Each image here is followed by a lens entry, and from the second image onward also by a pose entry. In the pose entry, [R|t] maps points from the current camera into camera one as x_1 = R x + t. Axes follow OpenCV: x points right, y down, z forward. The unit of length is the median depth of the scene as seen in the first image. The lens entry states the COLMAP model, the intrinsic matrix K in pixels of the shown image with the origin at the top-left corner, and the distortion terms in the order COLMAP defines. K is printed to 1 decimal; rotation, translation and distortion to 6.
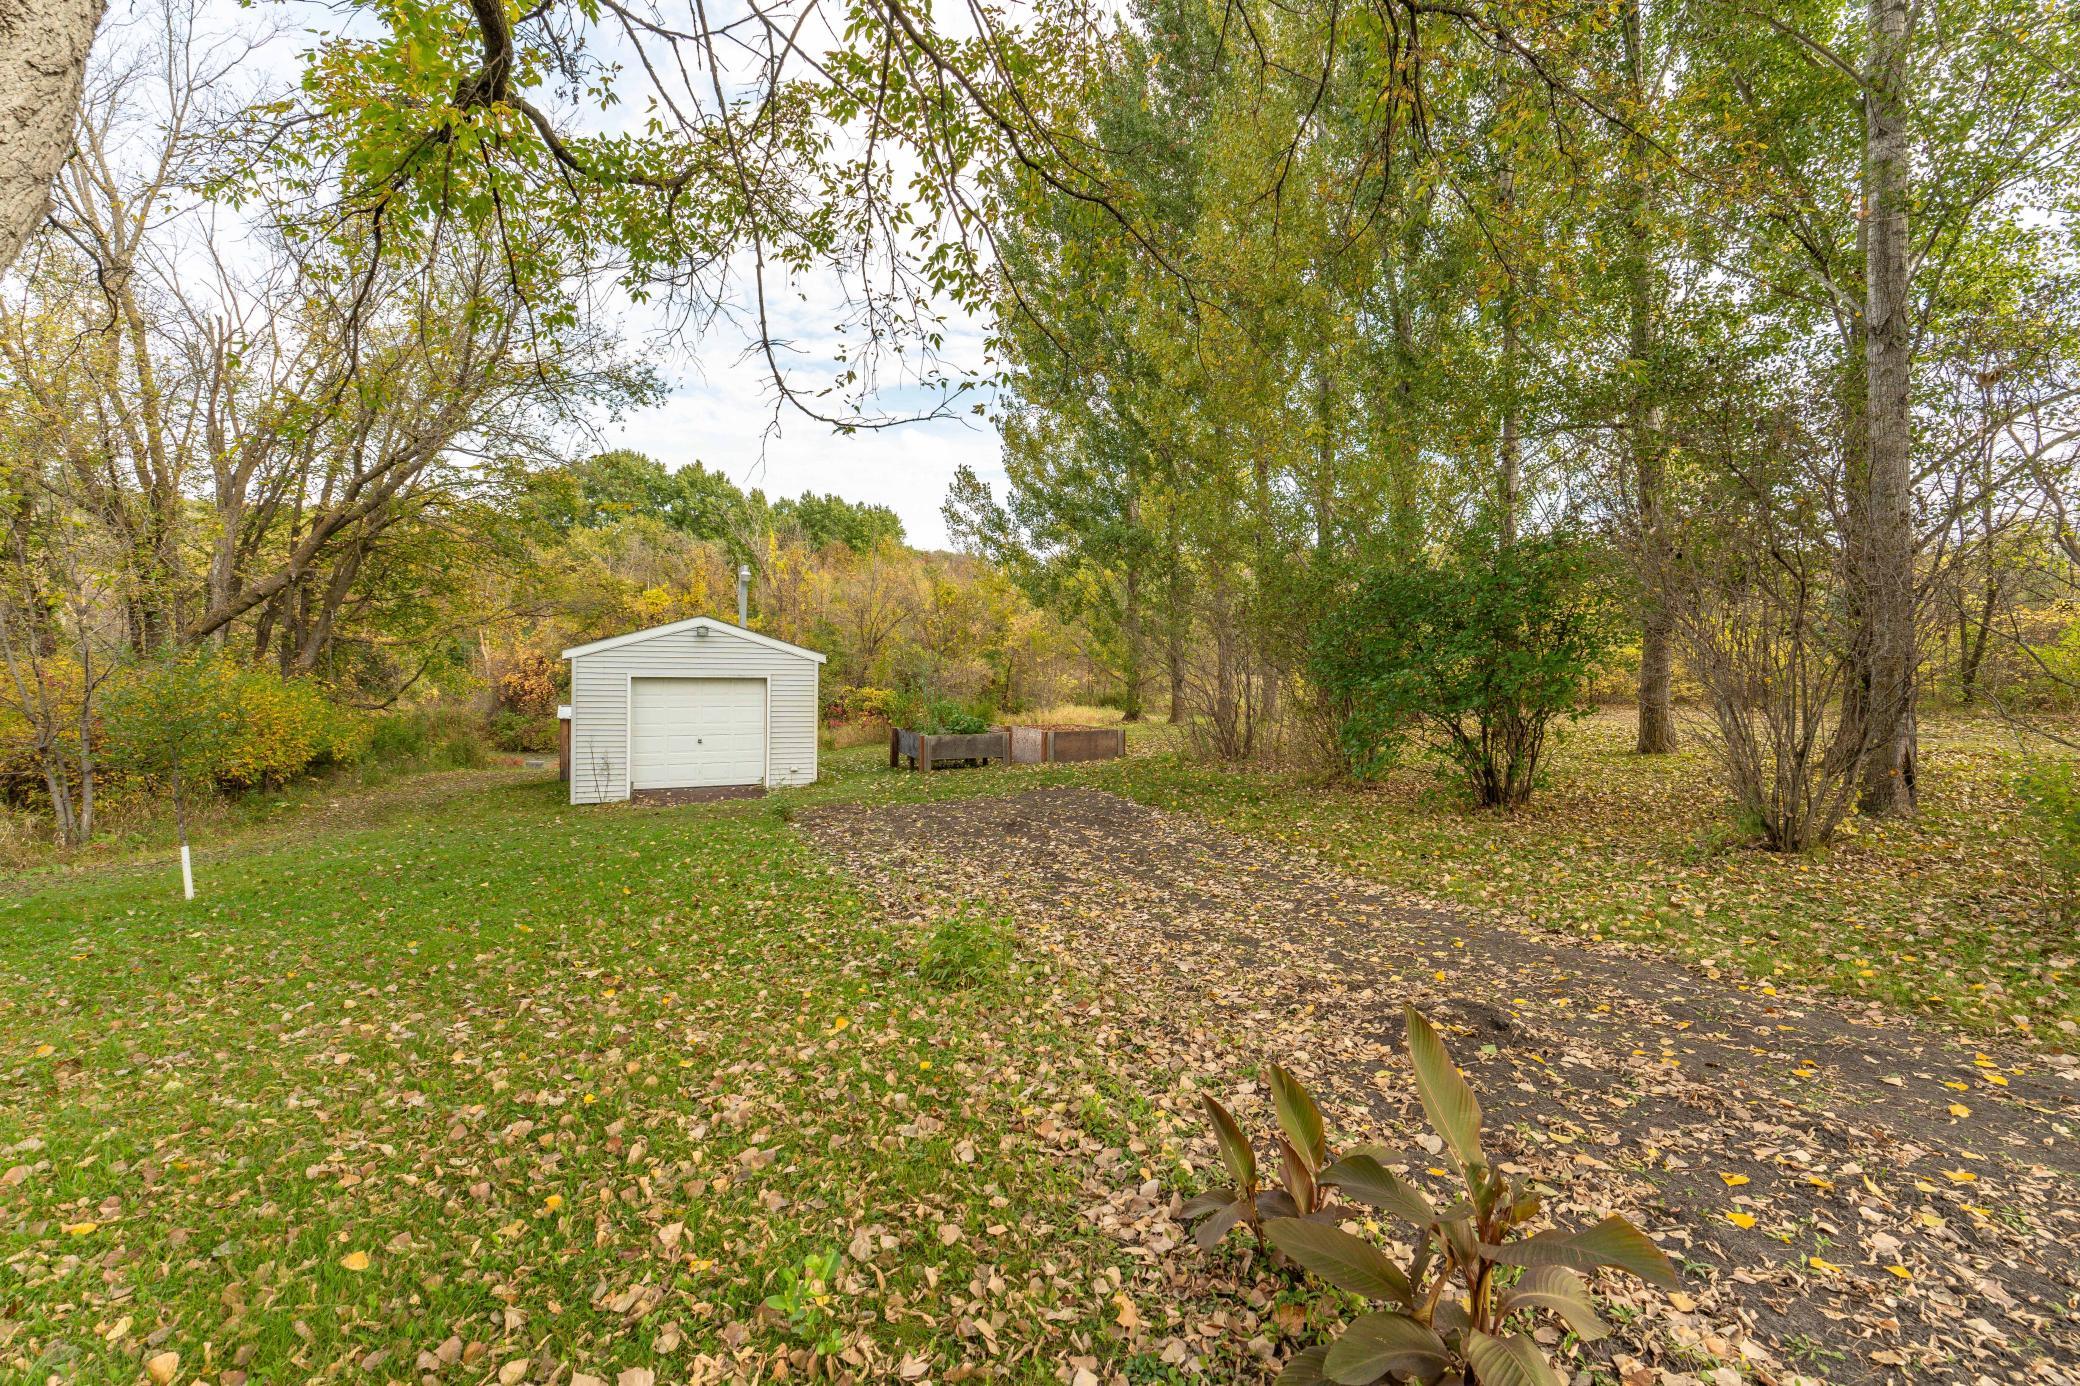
lens RADIAL K [[976.4, 0, 1043.5], [0, 976.4, 693.1], [0, 0, 1]] dist [-0.010087, -0.000580]
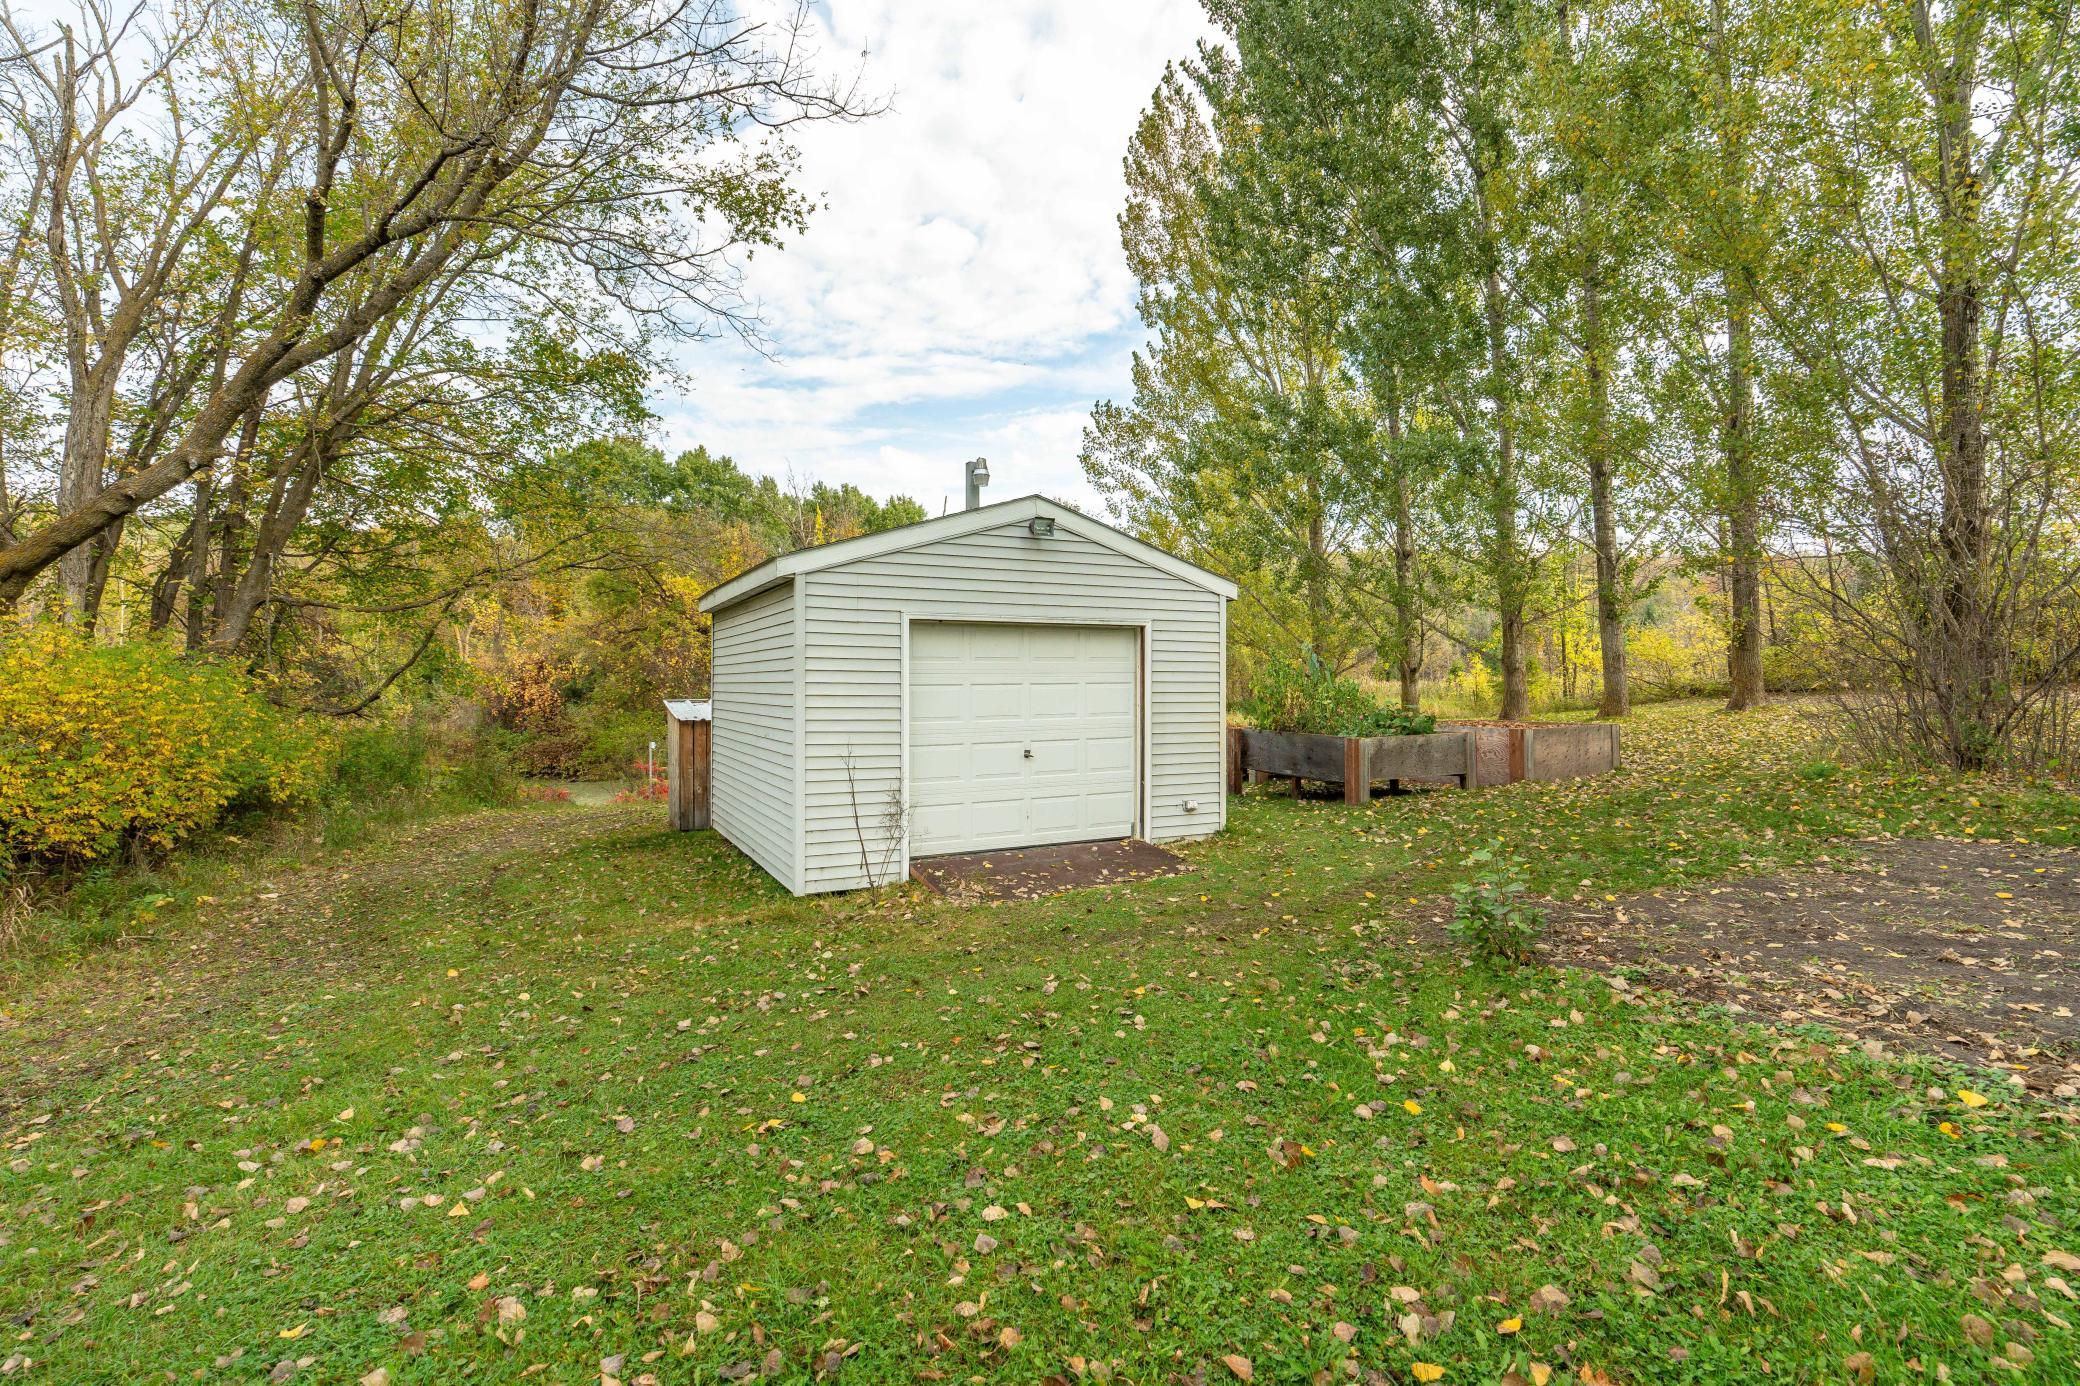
lens RADIAL K [[976.4, 0, 1043.5], [0, 976.4, 693.1], [0, 0, 1]] dist [-0.010087, -0.000580]
pose [[0.999348, -0.015920, 0.032410, -0.250492], [0.016415, 0.999752, -0.015059, 0.018345], [-0.032162, 0.015581, 0.999361, 0.351390]]
